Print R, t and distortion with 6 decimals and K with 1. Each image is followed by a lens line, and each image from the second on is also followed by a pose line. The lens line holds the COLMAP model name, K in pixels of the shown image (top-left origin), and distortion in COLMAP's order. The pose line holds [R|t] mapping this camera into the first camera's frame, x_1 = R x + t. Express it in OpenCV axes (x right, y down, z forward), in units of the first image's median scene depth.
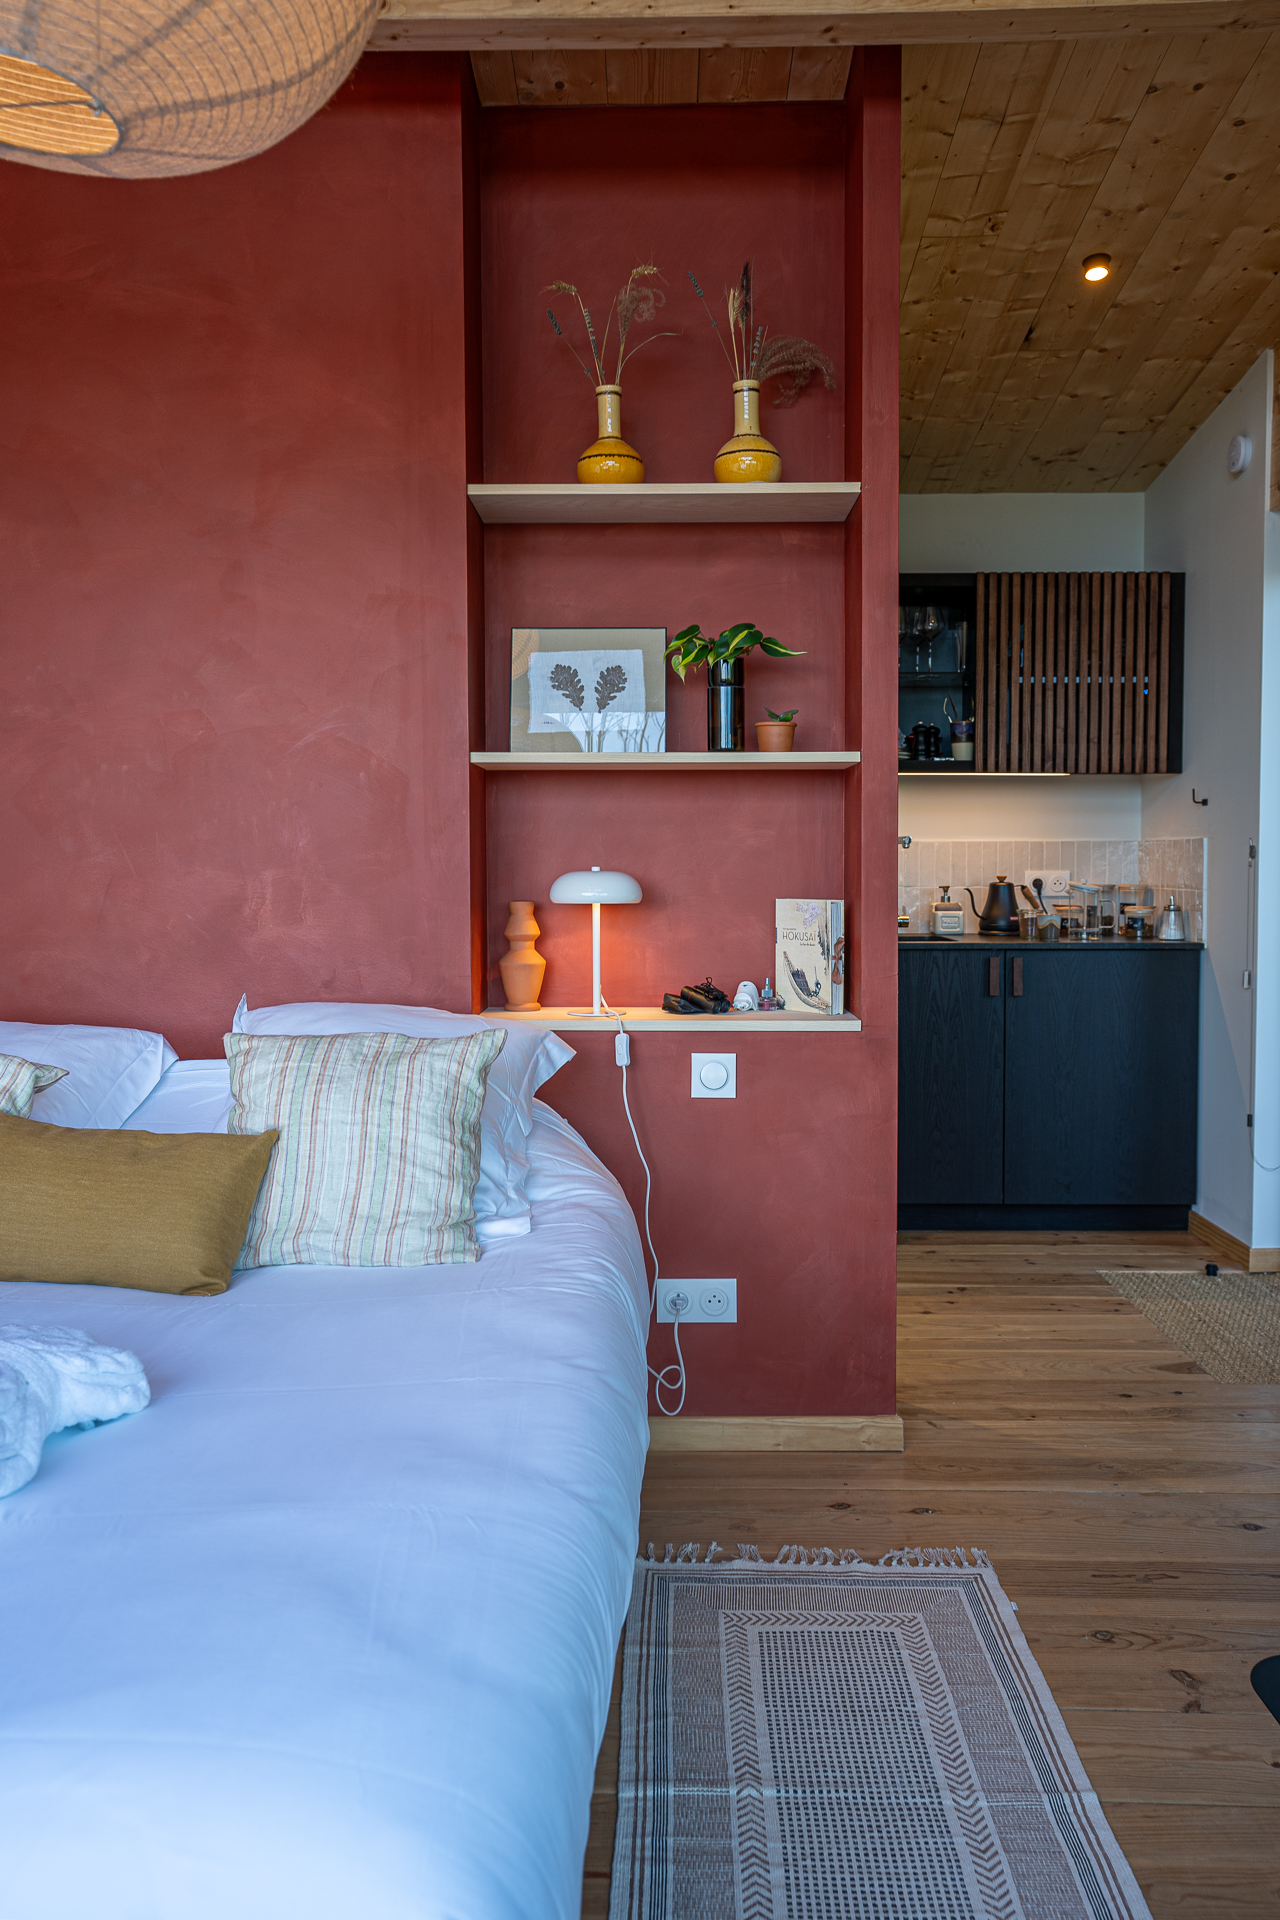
lens RADIAL K [[1462.1, 0, 641.3], [0, 1462.1, 926.9], [0, 0, 1]] dist [-0.031459, 0.095612]
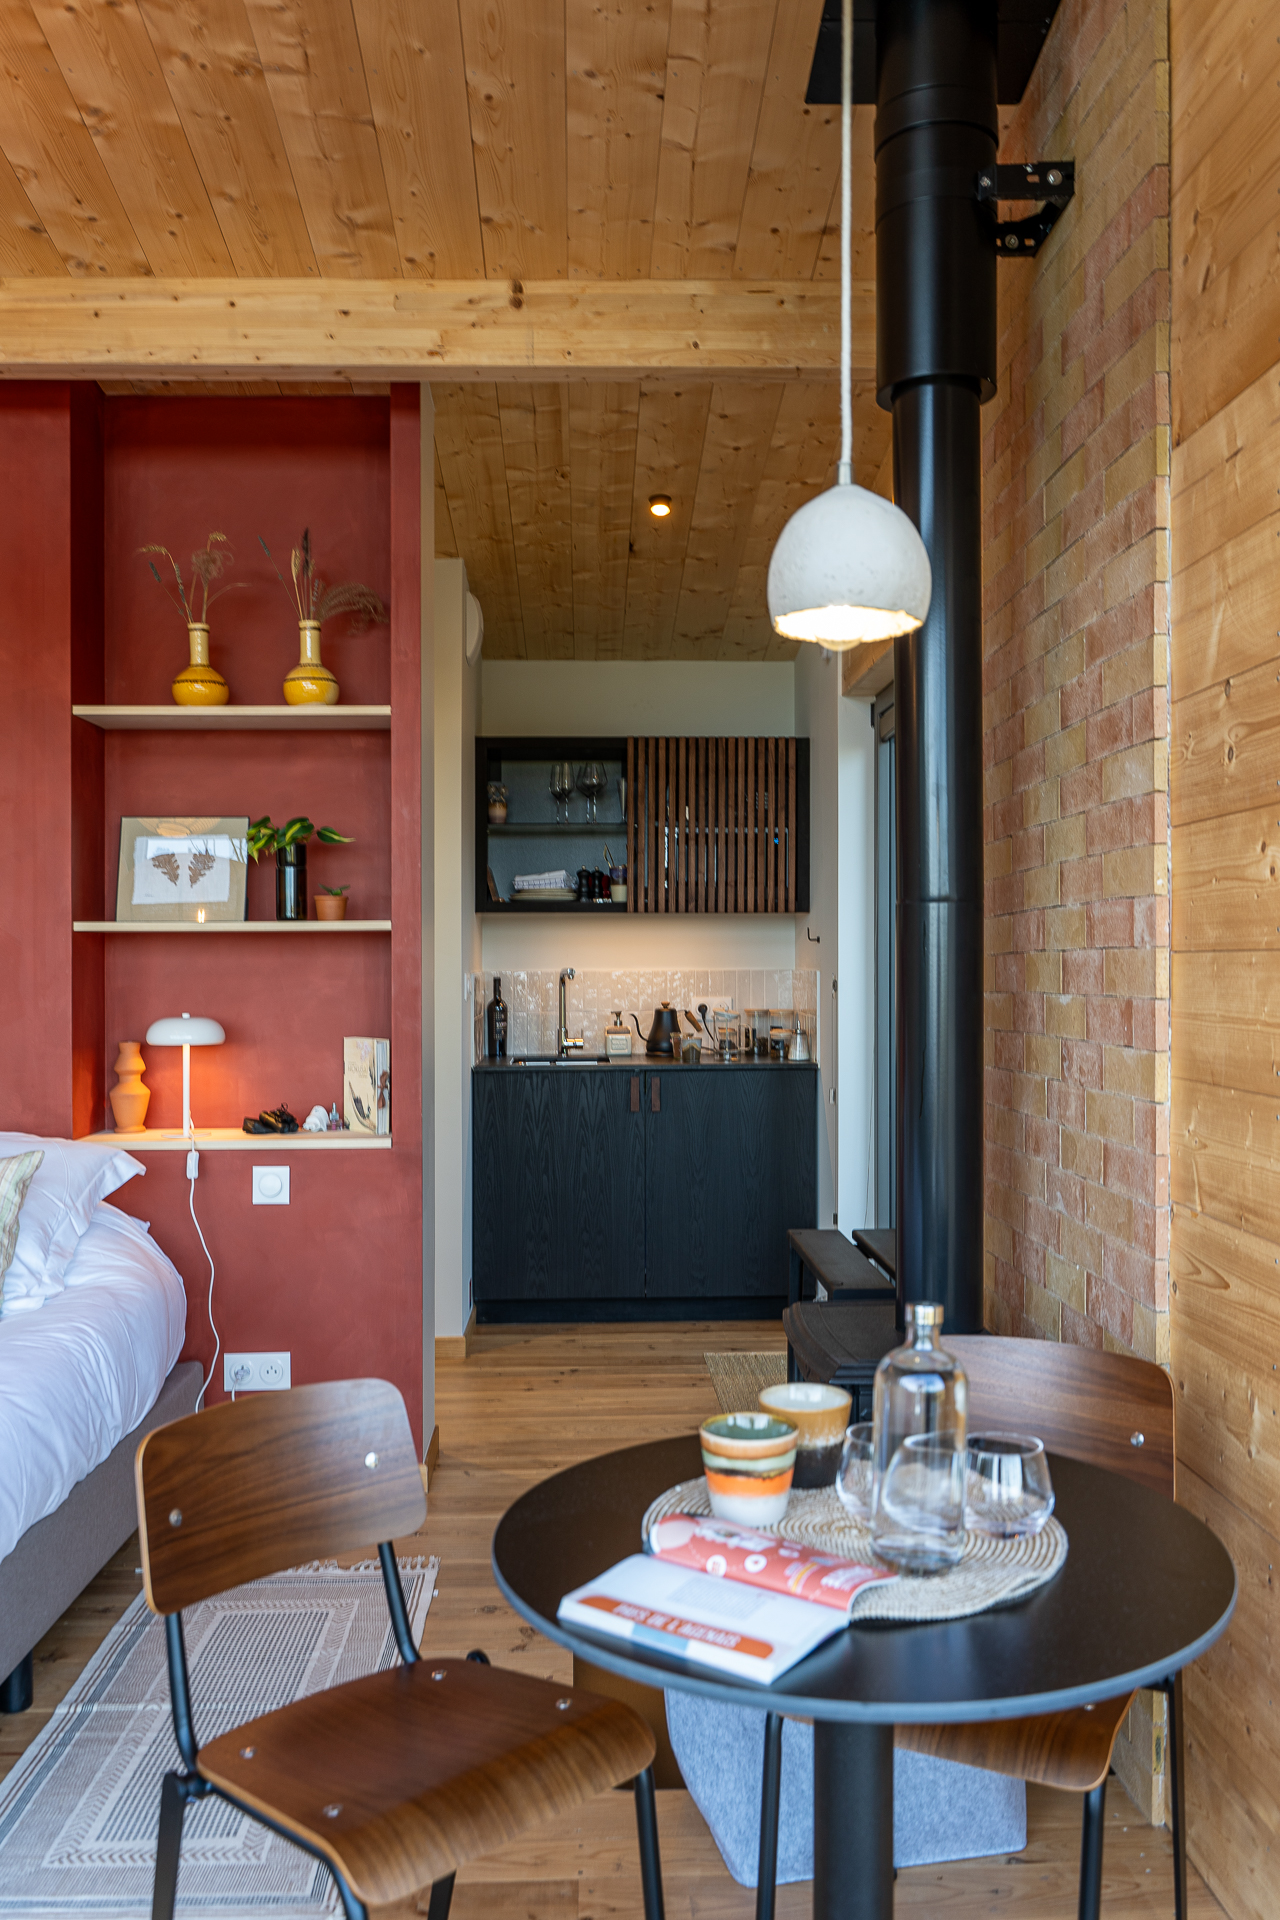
lens RADIAL K [[1547.3, 0, 641.0], [0, 1547.3, 953.3], [0, 0, 1]] dist [-0.003551, -0.009781]
pose [[0.998321, -0.003614, 0.057809, 0.268746], [0.006384, 0.998836, -0.047815, -0.027097], [-0.057568, 0.048103, 0.997182, -0.303907]]
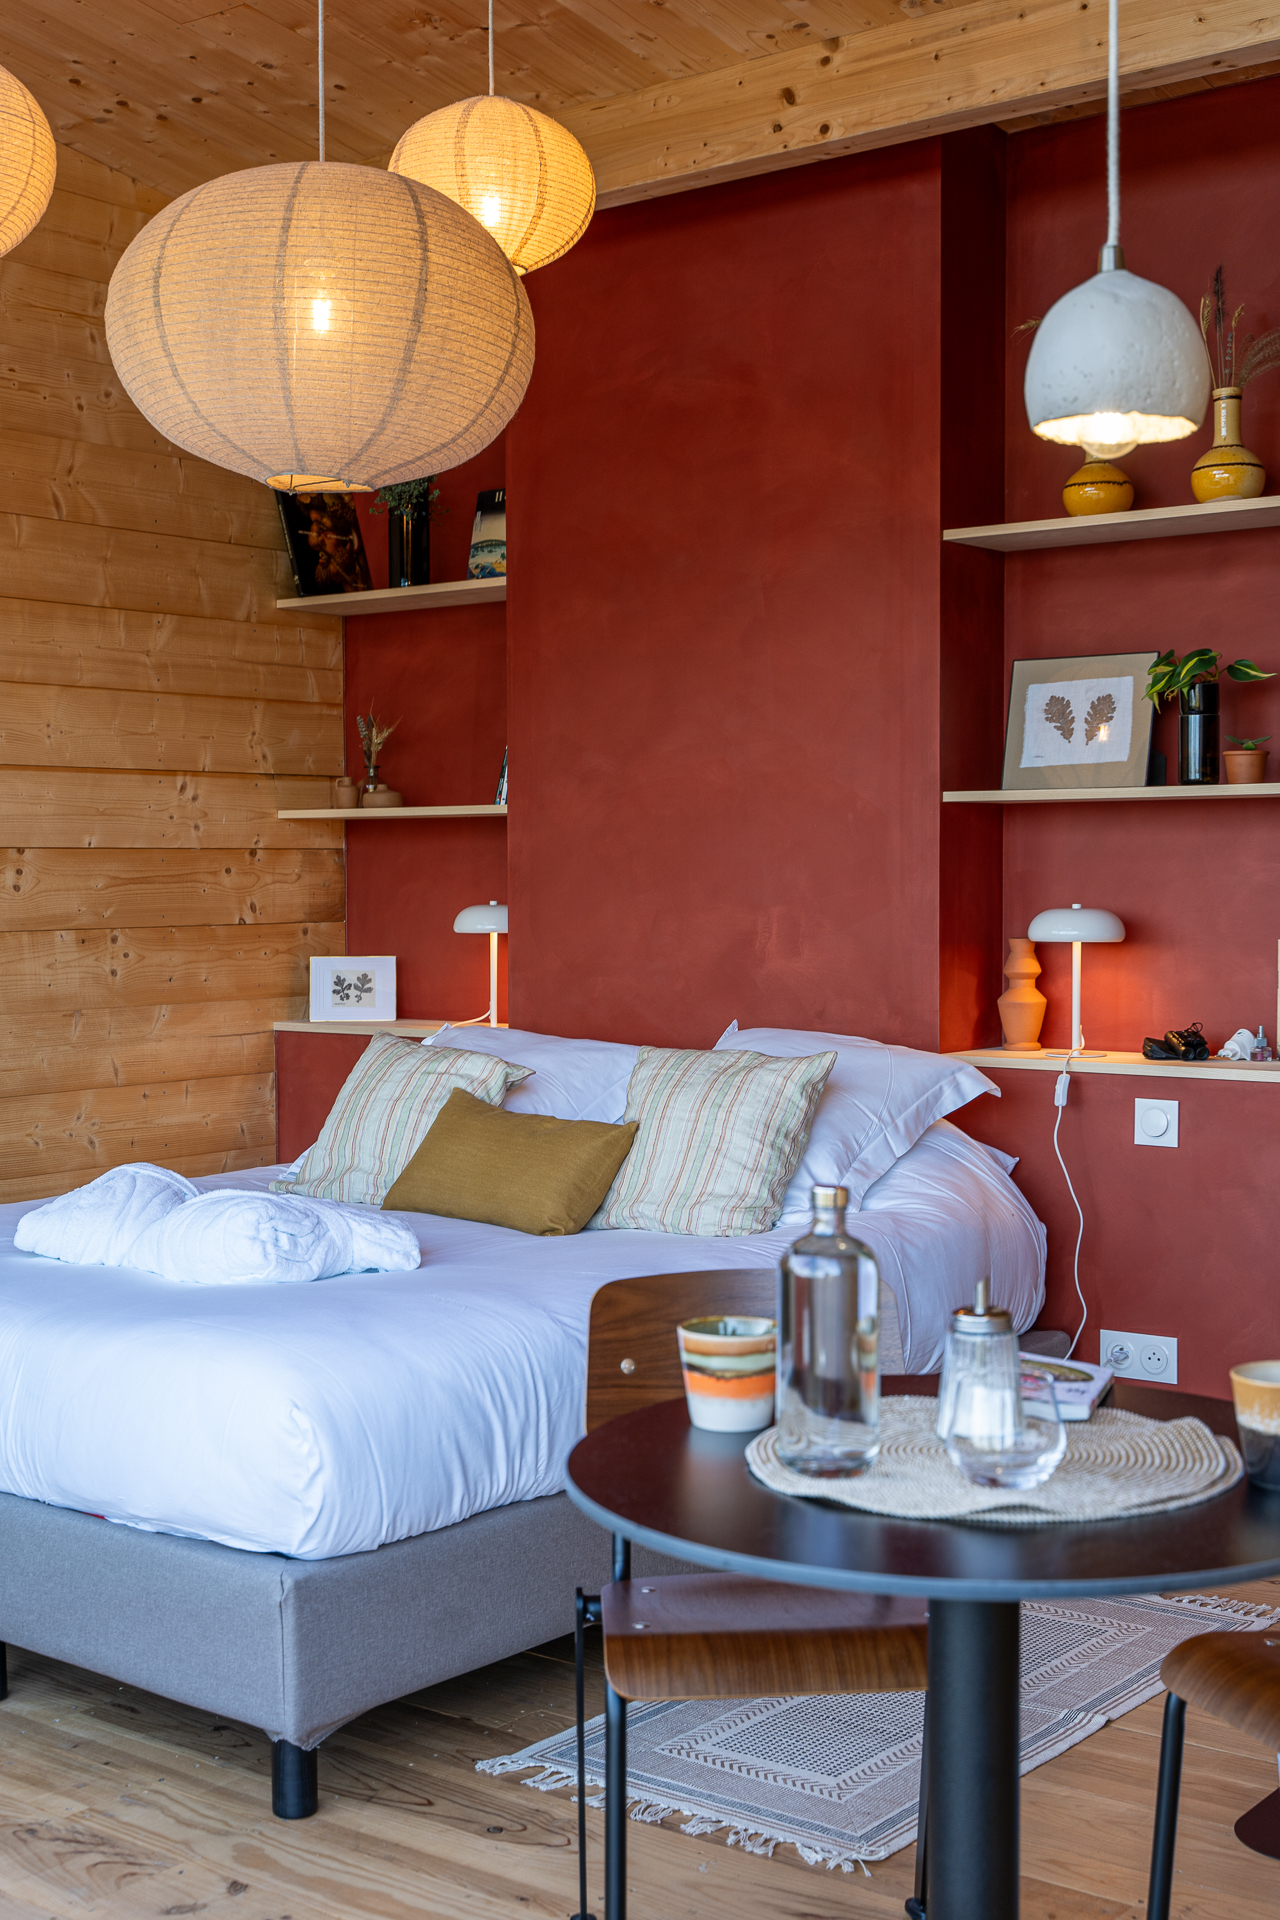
lens RADIAL K [[2382.2, 0, 638.6], [0, 2382.2, 926.1], [0, 0, 1]] dist [-0.005813, -0.005262]
pose [[0.806249, 0.010926, -0.591475, 0.660259], [-0.020468, 0.999746, -0.009433, -0.005542], [0.591222, 0.019712, 0.806268, -0.440560]]
